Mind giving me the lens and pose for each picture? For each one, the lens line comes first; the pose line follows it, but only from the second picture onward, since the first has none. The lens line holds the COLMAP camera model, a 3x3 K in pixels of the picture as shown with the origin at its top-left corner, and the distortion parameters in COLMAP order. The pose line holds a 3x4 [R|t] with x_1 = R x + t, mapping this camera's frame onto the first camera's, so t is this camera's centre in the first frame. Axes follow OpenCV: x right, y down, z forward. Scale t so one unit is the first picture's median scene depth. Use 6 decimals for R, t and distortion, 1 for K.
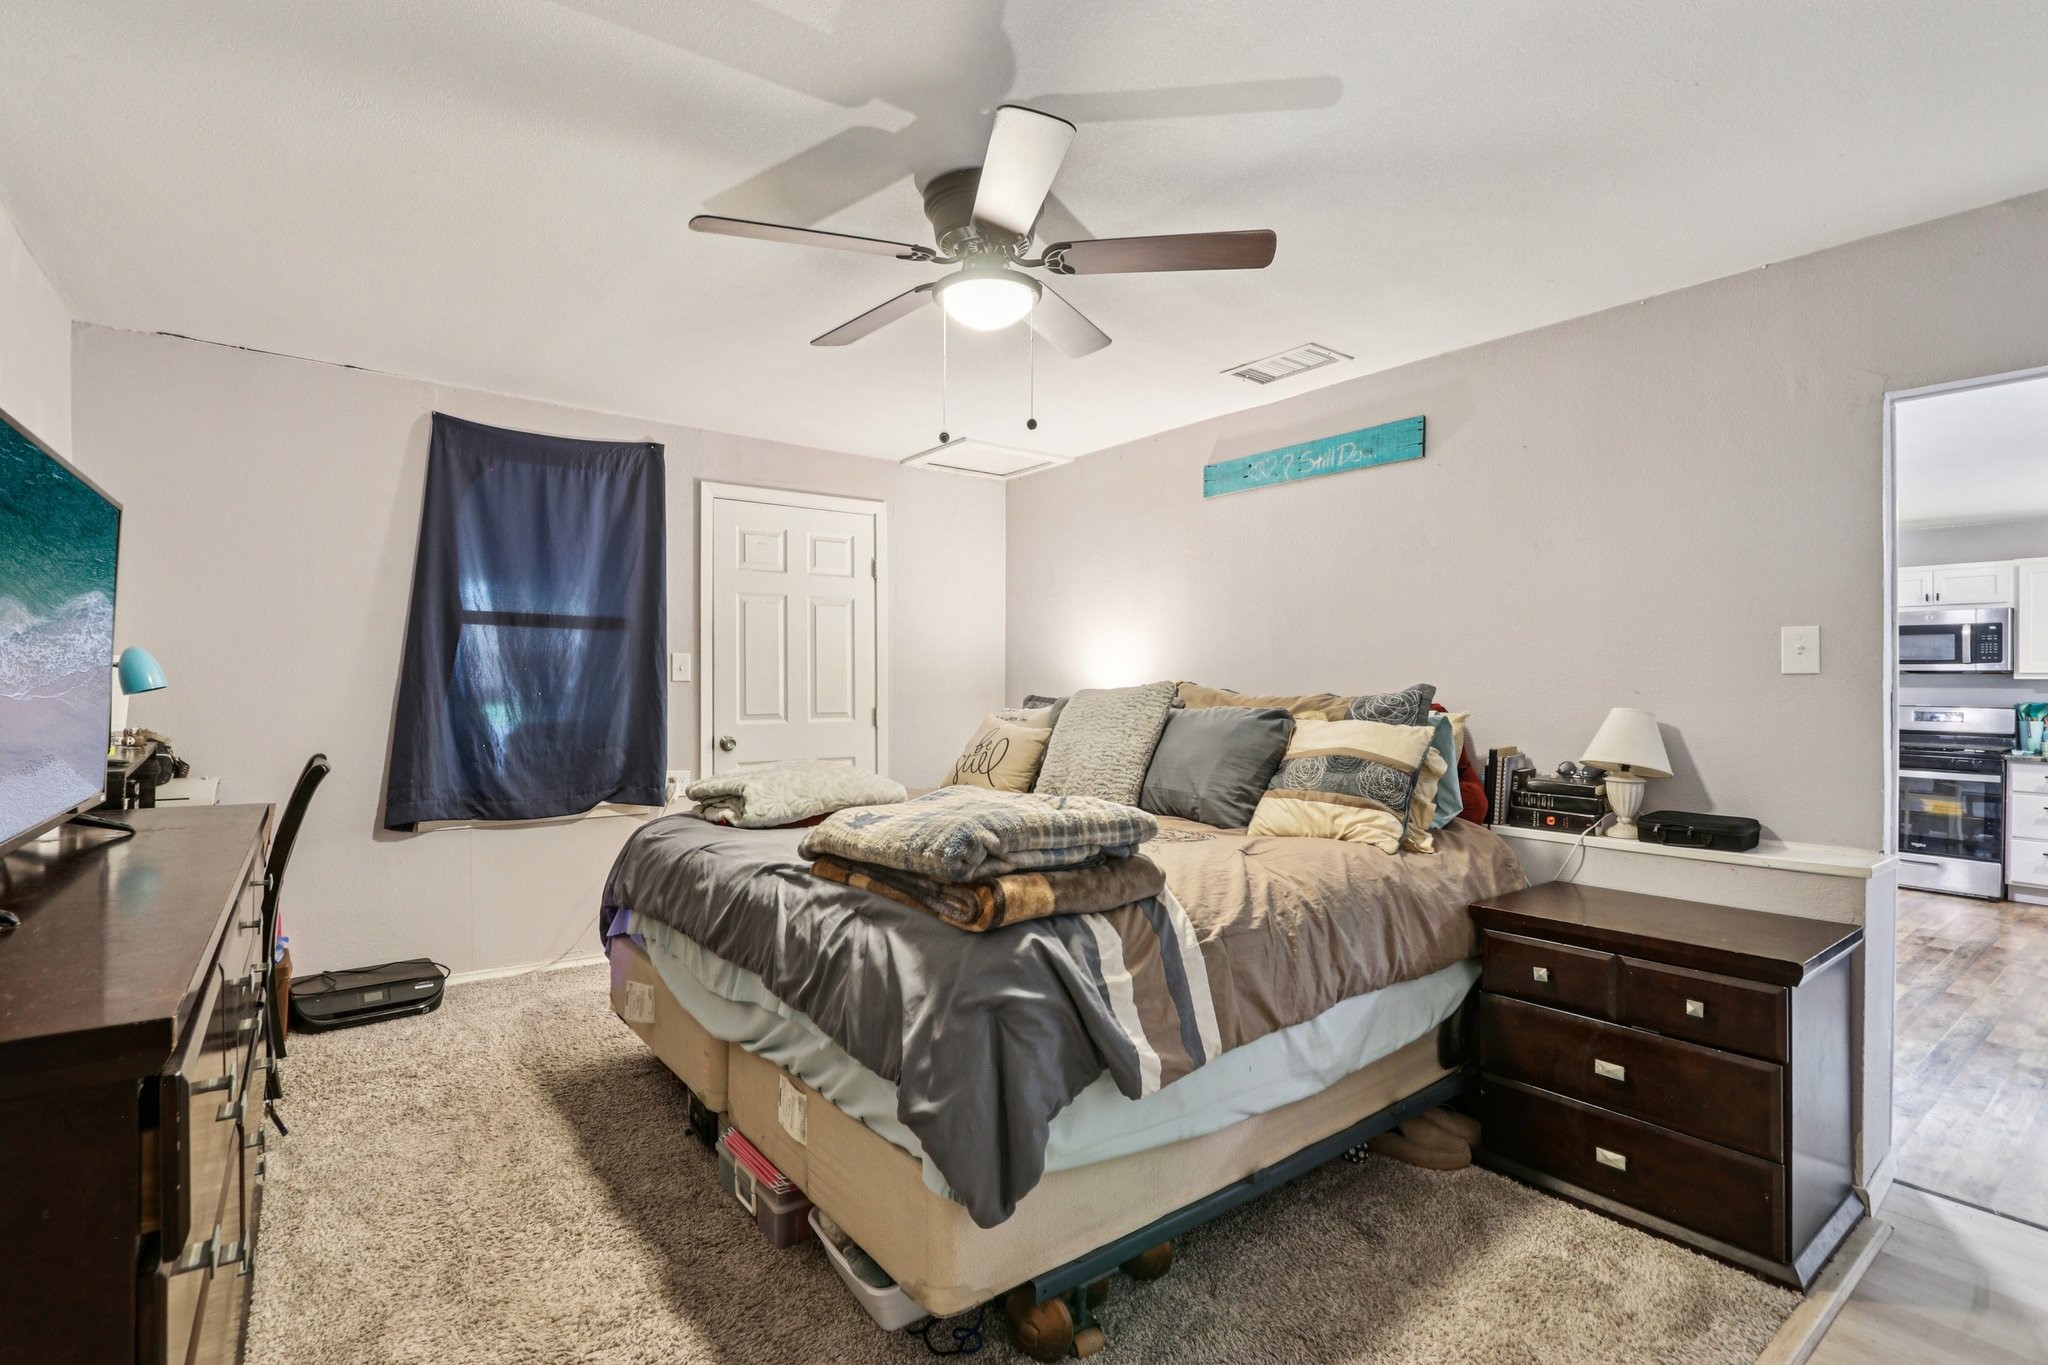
lens RADIAL K [[954.5, 0, 1024.5], [0, 954.5, 692.3], [0, 0, 1]] dist [-0.001229, -0.000241]
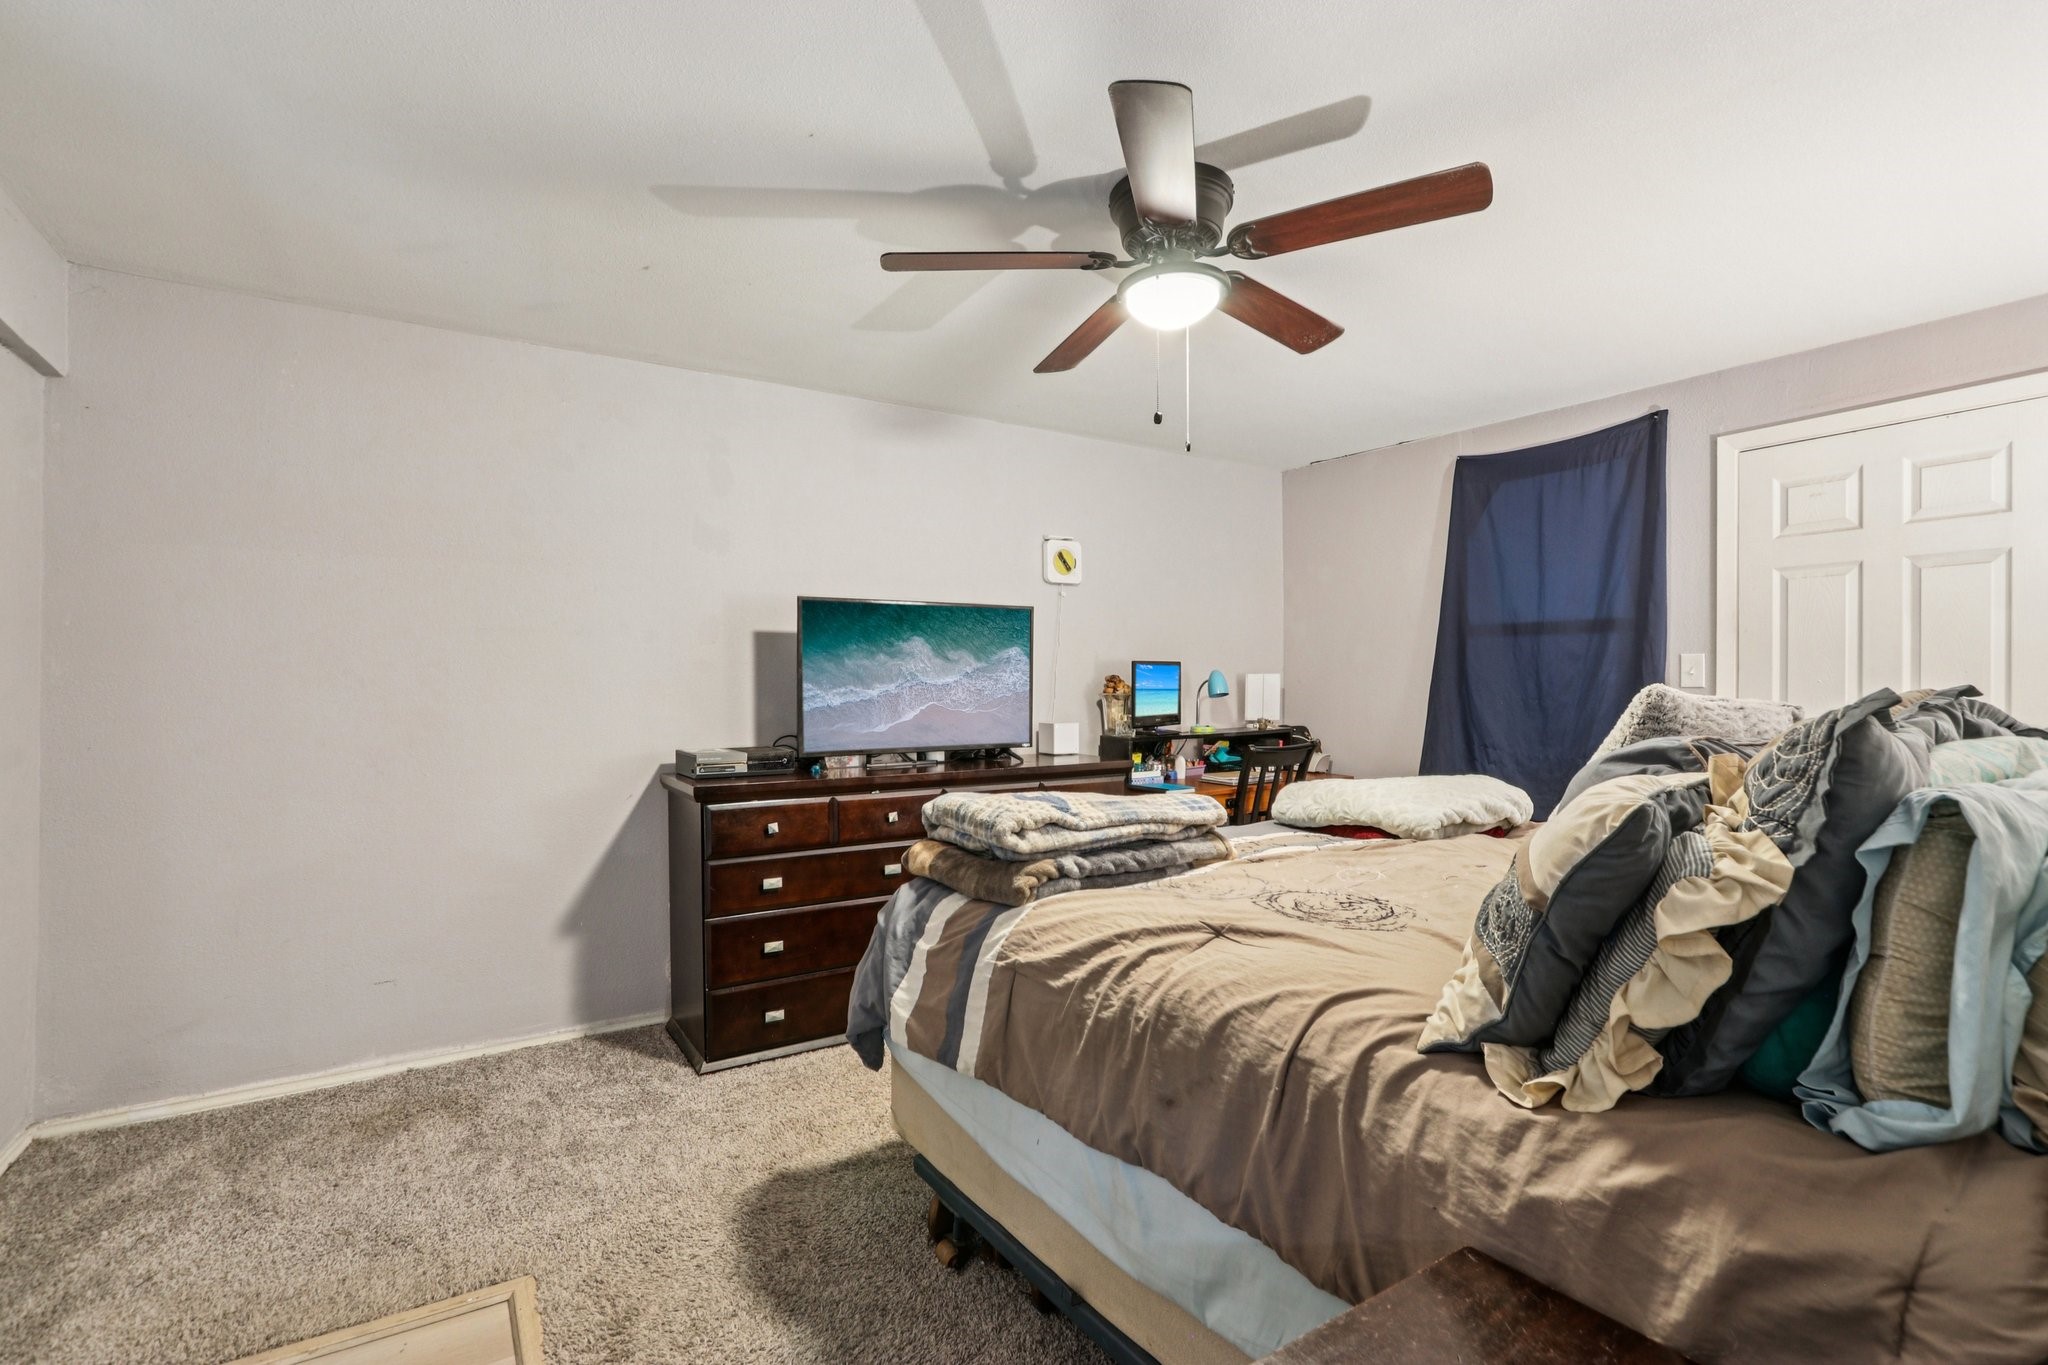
lens RADIAL K [[954.5, 0, 1024.5], [0, 954.5, 692.3], [0, 0, 1]] dist [-0.001229, -0.000241]
pose [[-0.069541, 0.004301, -0.997570, 1.005937], [-0.007669, 0.999959, 0.004846, -0.014320], [0.997550, 0.007987, -0.069505, 0.960911]]
